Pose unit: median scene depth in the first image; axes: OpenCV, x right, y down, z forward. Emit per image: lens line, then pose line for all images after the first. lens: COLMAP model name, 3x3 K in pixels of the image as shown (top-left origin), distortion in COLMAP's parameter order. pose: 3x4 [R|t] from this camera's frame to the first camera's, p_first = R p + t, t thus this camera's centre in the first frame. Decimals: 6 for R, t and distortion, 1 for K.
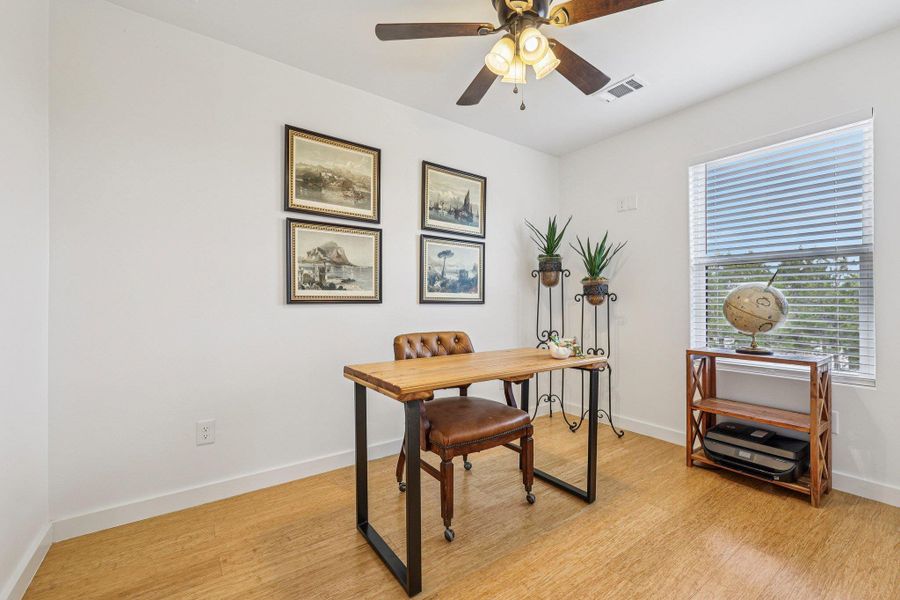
lens RADIAL K [[380.2, 0, 451.1], [0, 380.2, 301.0], [0, 0, 1]] dist [-0.000040, 0.000414]
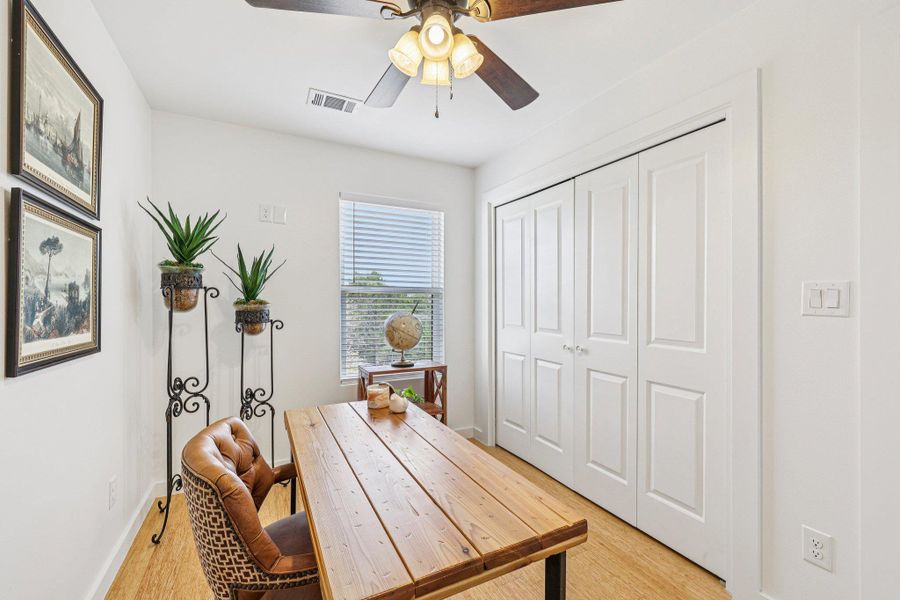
lens RADIAL K [[380.2, 0, 451.1], [0, 380.2, 301.0], [0, 0, 1]] dist [-0.000040, 0.000414]
pose [[0.142437, 0.000840, 0.989804, -0.350592], [-0.006578, 0.999978, 0.000097, -0.063637], [-0.989782, -0.006525, 0.142439, 0.487382]]
